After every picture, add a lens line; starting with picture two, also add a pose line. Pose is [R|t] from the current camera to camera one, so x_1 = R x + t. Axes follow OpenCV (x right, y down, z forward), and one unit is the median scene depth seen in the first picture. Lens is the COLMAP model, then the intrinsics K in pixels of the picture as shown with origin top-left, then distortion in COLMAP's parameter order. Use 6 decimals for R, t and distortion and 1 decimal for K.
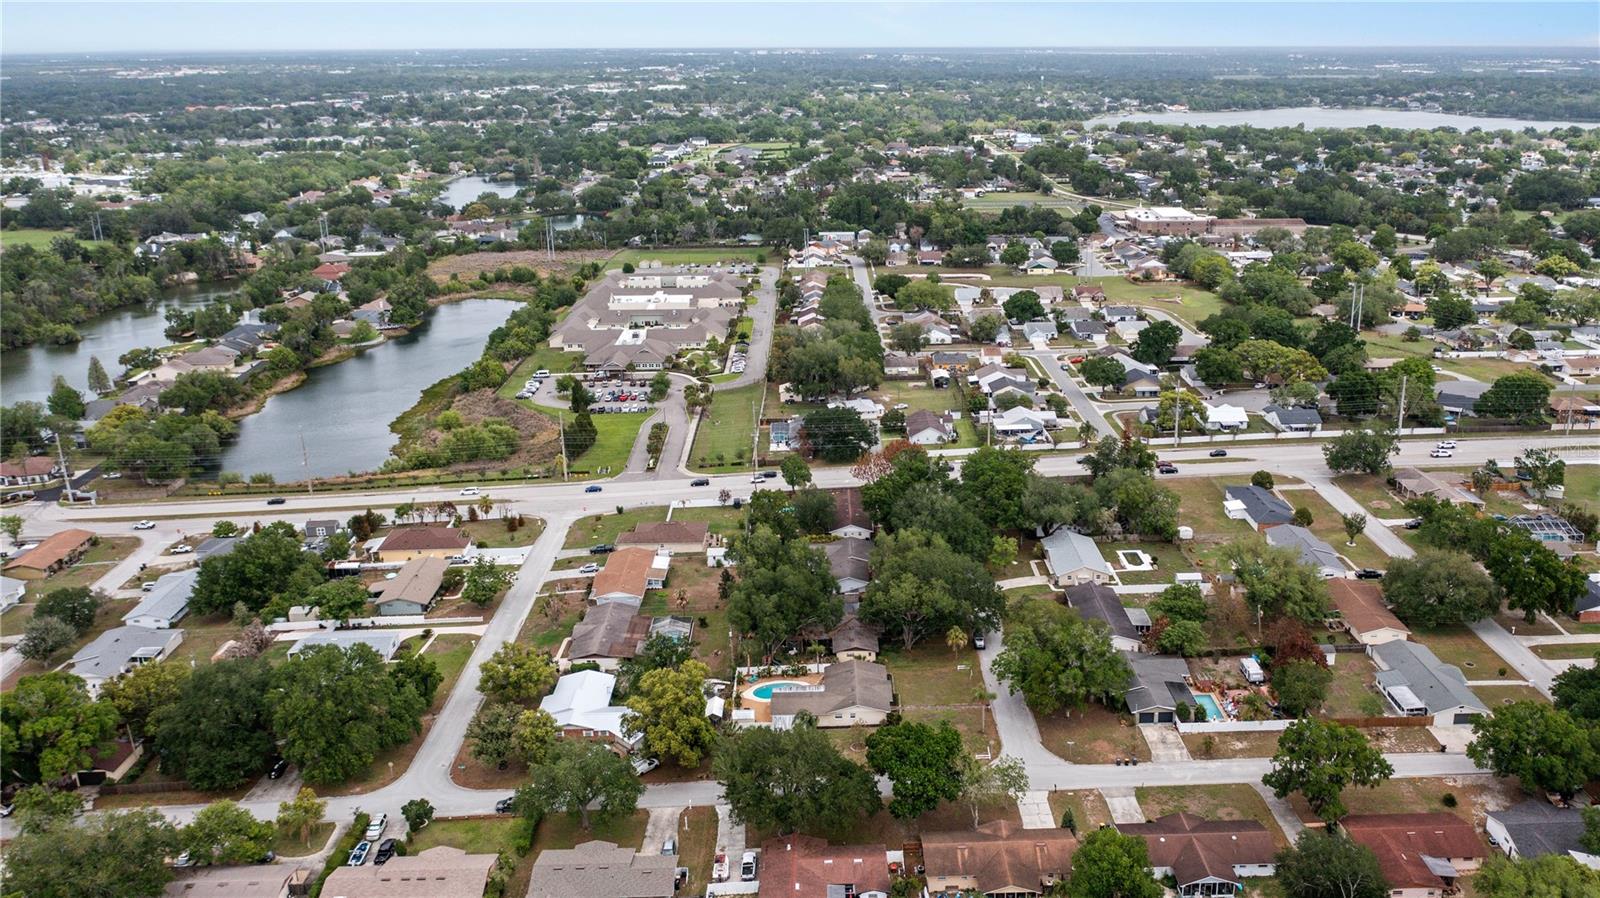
lens RADIAL K [[1270.9, 0, 806.1], [0, 1270.9, 442.3], [0, 0, 1]] dist [-0.018452, 0.018160]
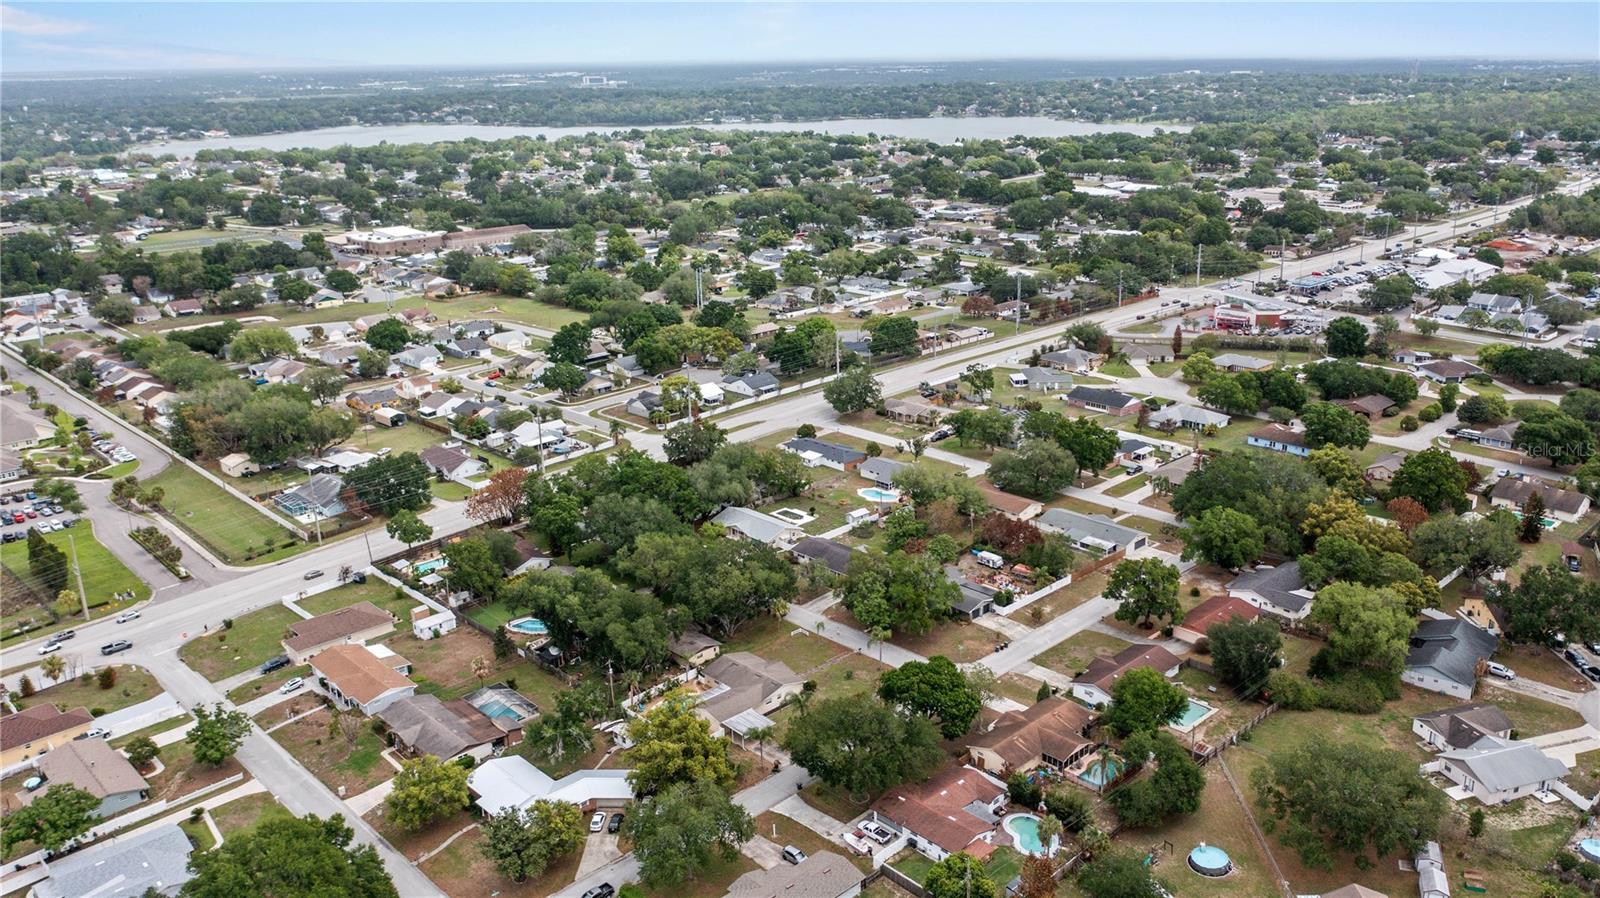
lens RADIAL K [[1270.9, 0, 810.4], [0, 1270.9, 455.1], [0, 0, 1]] dist [-0.018452, 0.018160]
pose [[0.735007, -0.212397, 0.643934, -0.354895], [0.215947, 0.973549, 0.074630, -0.032331], [-0.642753, 0.084202, 0.761432, 0.099838]]
